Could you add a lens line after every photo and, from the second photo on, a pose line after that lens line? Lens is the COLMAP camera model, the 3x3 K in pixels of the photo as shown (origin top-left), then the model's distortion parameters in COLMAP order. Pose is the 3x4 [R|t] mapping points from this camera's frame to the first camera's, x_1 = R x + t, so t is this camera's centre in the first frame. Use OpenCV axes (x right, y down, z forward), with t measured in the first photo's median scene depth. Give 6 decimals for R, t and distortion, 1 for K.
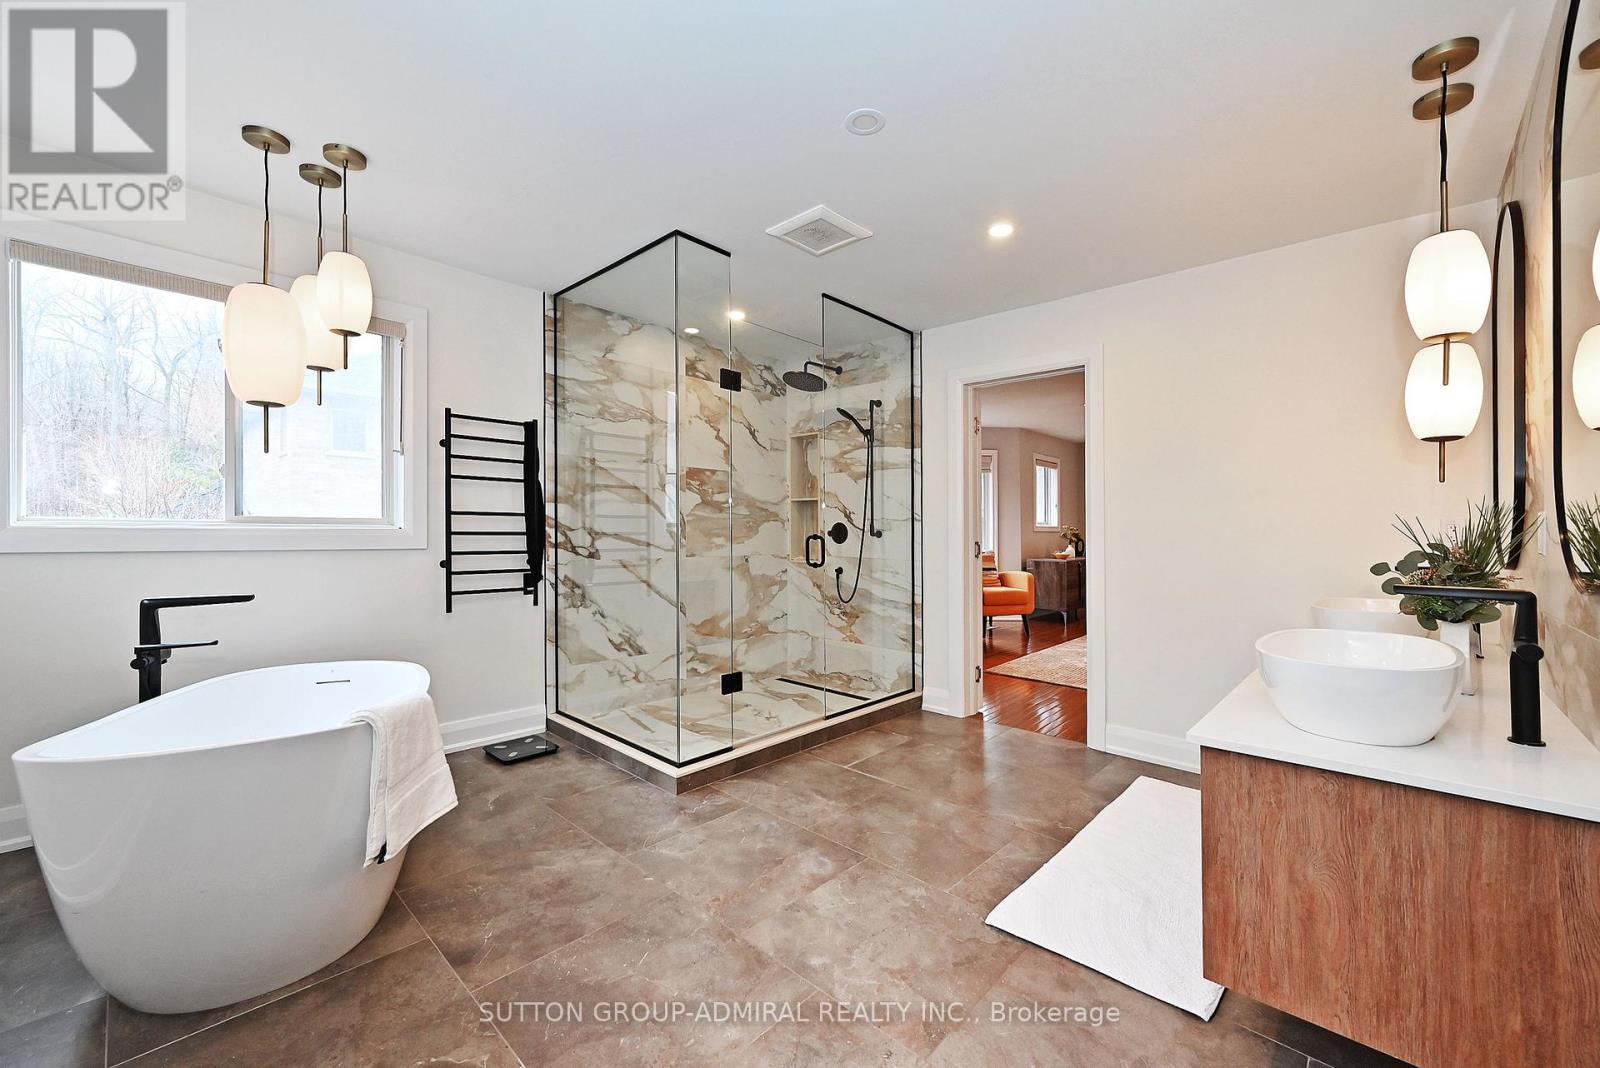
lens RADIAL K [[631.9, 0, 794.0], [0, 631.9, 503.7], [0, 0, 1]] dist [0.001002, 0.000240]
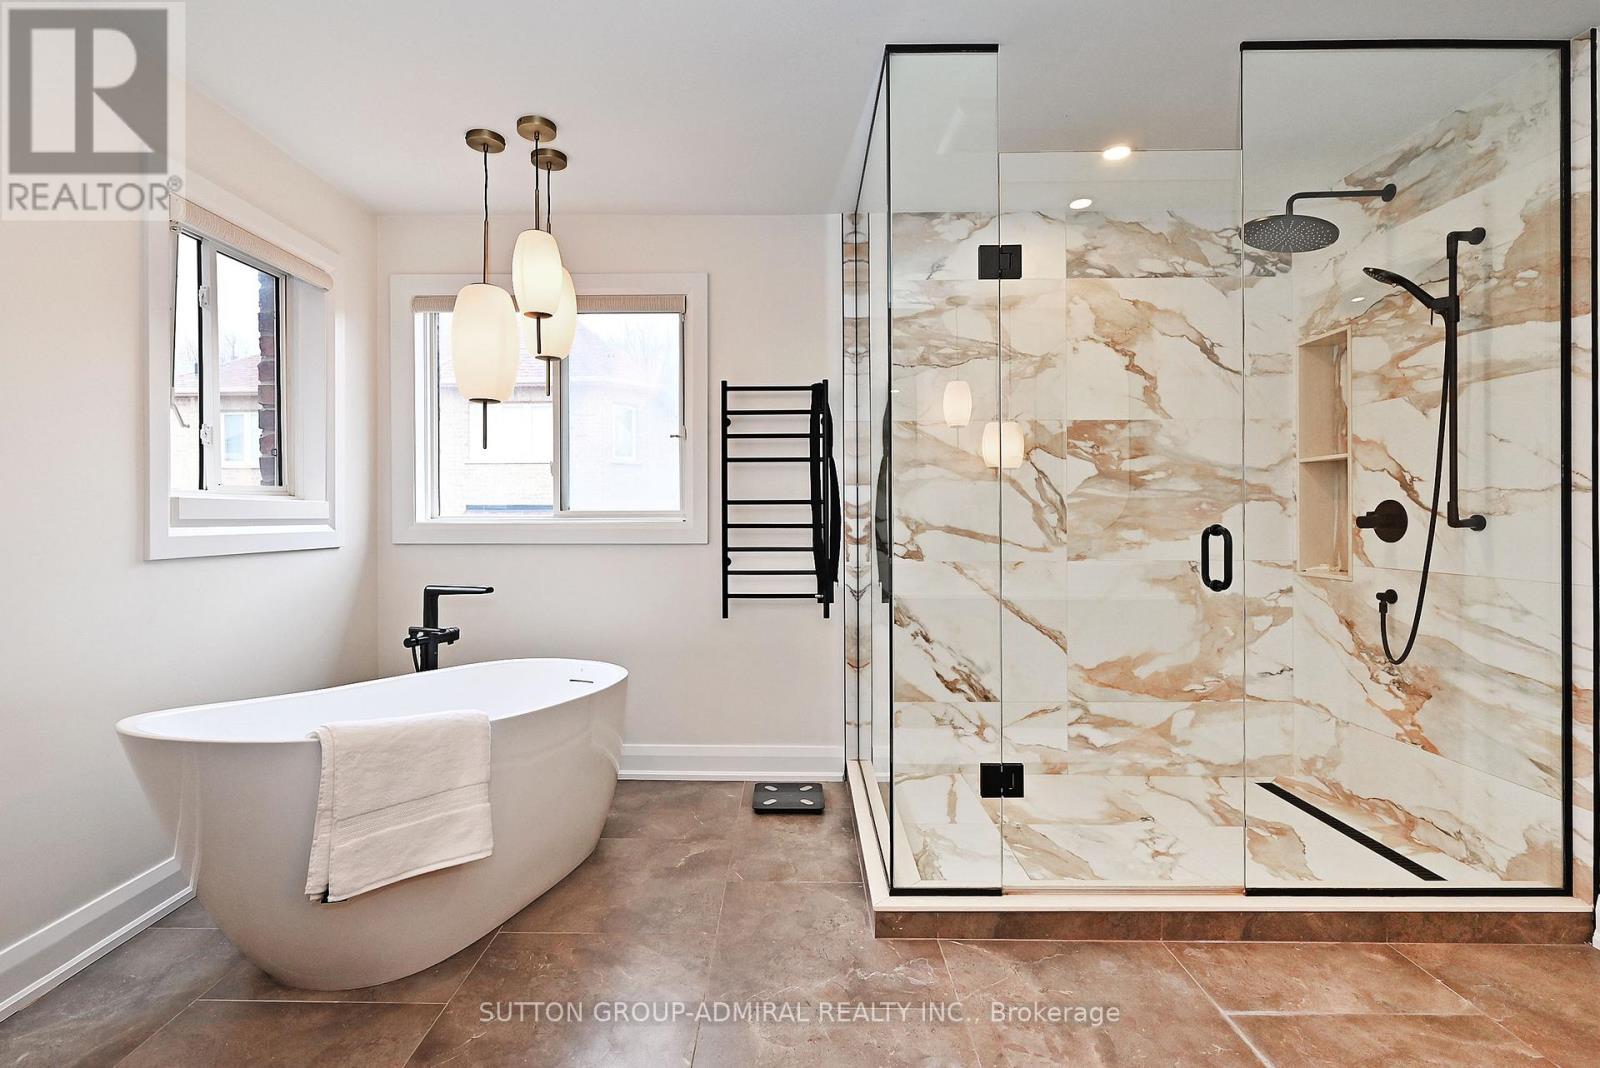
lens RADIAL K [[751.4, 0, 790.1], [0, 751.4, 509.5], [0, 0, 1]] dist [-0.001531, 0.000437]
pose [[0.679210, -0.020190, -0.733666, 0.235196], [0.041256, 0.999091, 0.010700, 0.014853], [0.732783, -0.037535, 0.679426, 0.326418]]
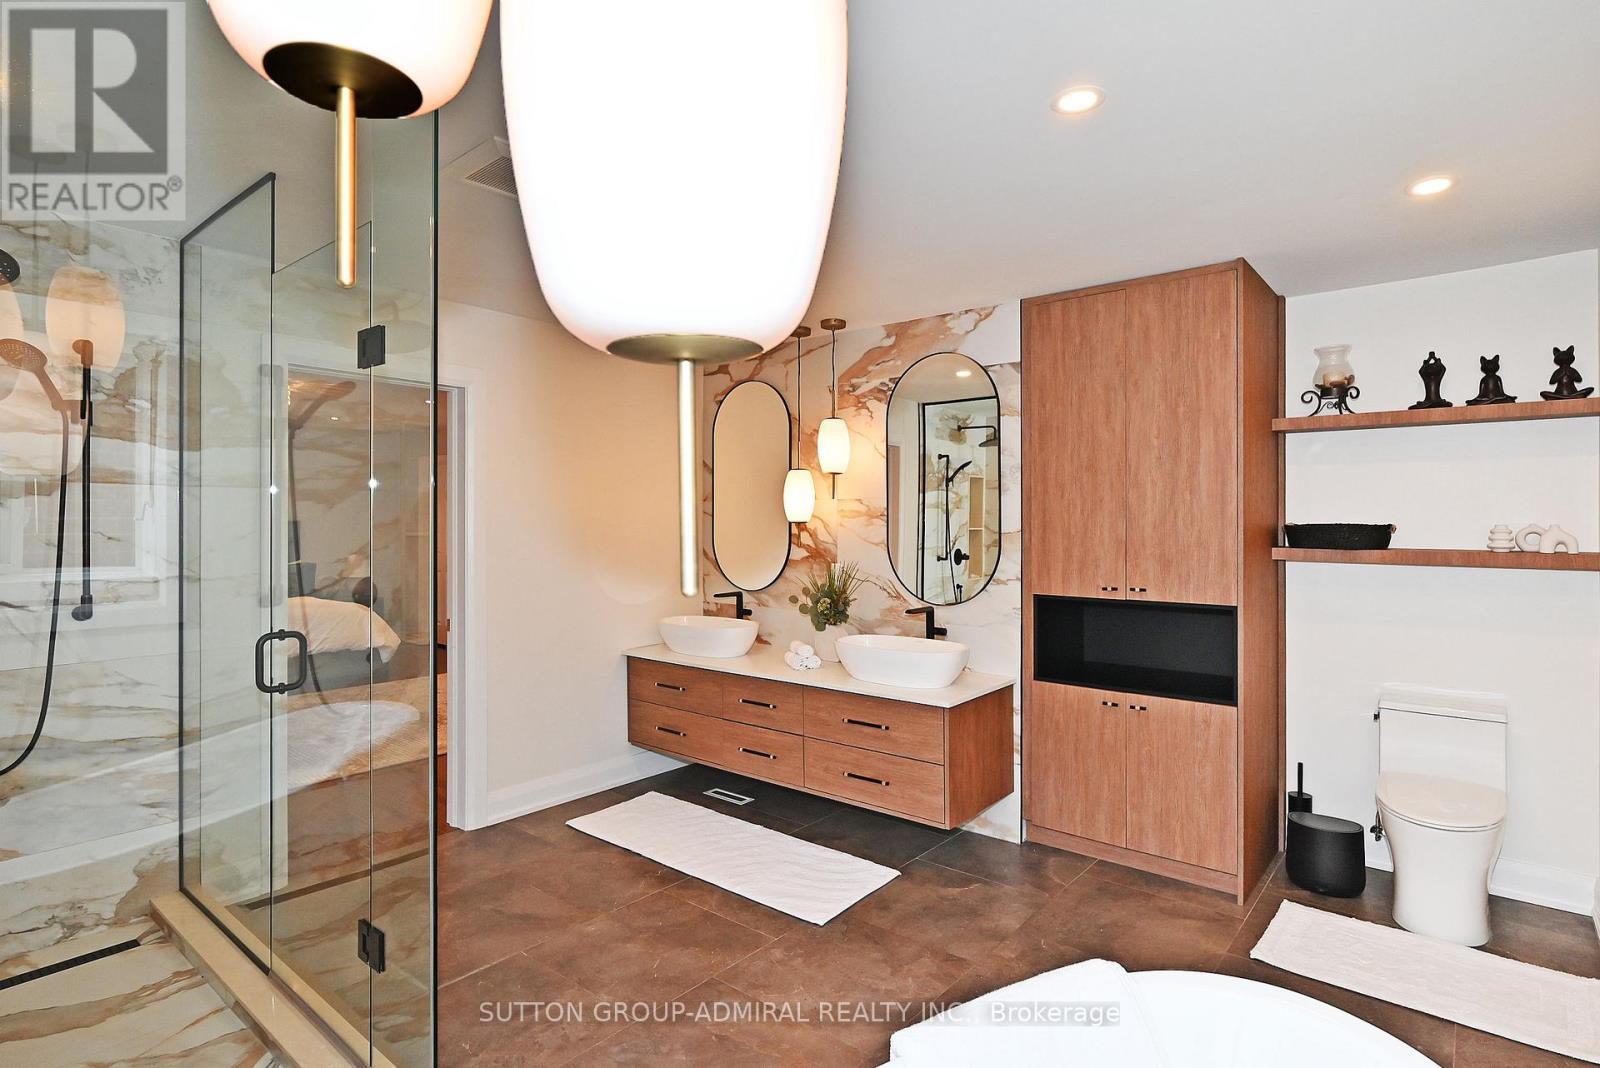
lens RADIAL K [[843.1, 0, 800.0], [0, 843.1, 534.0], [0, 0, 1]] dist [-0.002915, -0.000293]
pose [[-0.057301, -0.031172, 0.997870, -0.641826], [-0.042653, 0.998676, 0.028747, -0.065143], [-0.997445, -0.040915, -0.058555, 0.587225]]
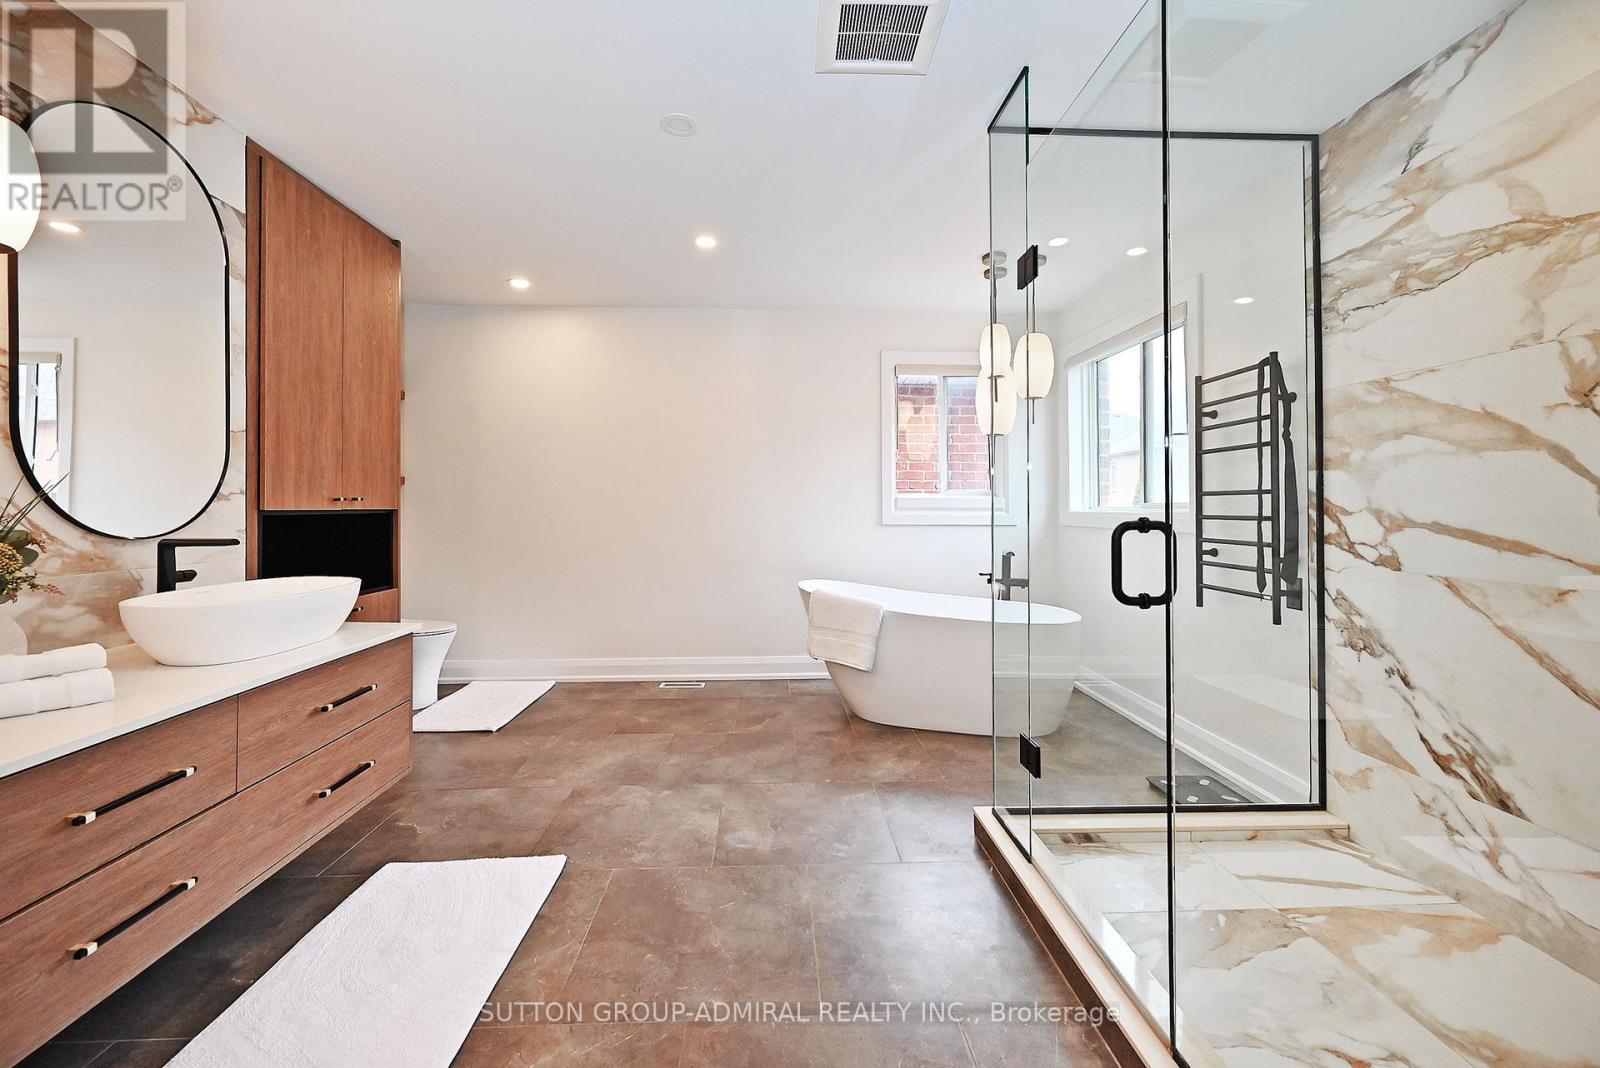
lens RADIAL K [[644.2, 0, 809.0], [0, 644.2, 502.7], [0, 0, 1]] dist [-0.000663, 0.000162]
pose [[-0.681932, -0.023048, -0.731053, 0.427294], [0.015553, 0.998820, -0.045999, 0.051827], [0.731251, -0.042739, -0.680769, 1.056559]]
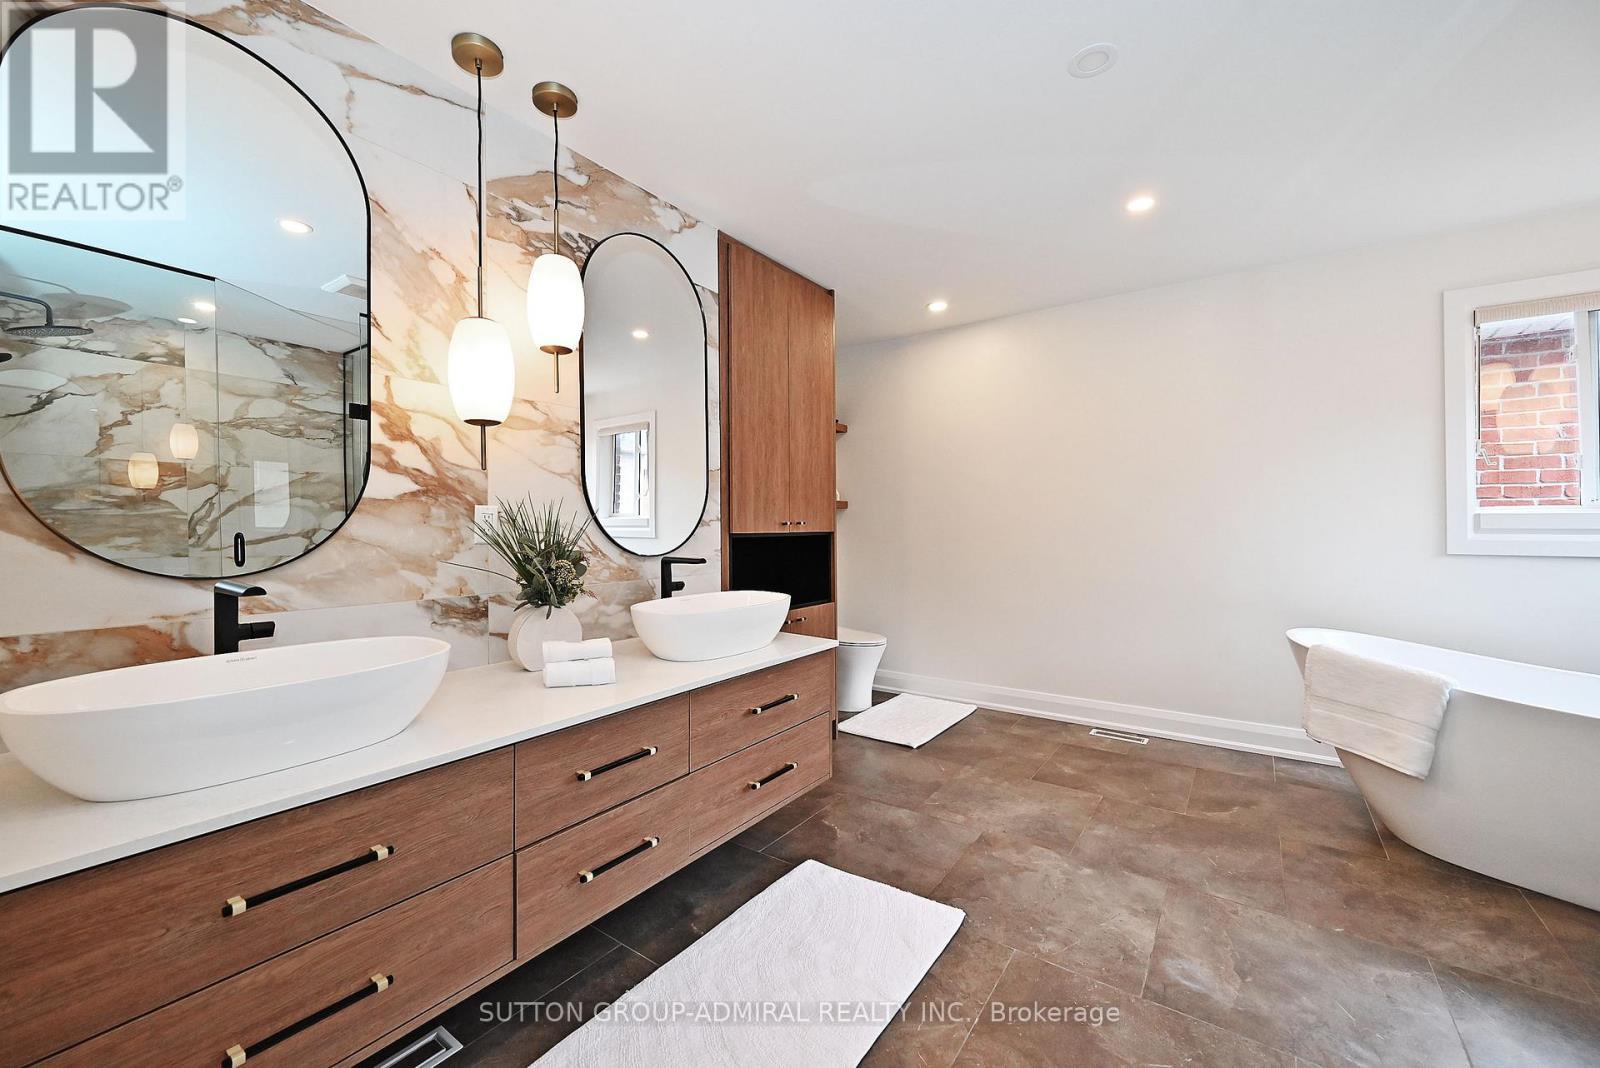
lens RADIAL K [[641.7, 0, 799.7], [0, 641.7, 525.0], [0, 0, 1]] dist [-0.000272, 0.000122]
pose [[-0.989413, -0.014011, -0.144446, 0.363091], [-0.008096, 0.999108, -0.041456, 0.042823], [0.144898, -0.039848, -0.988644, 1.007094]]
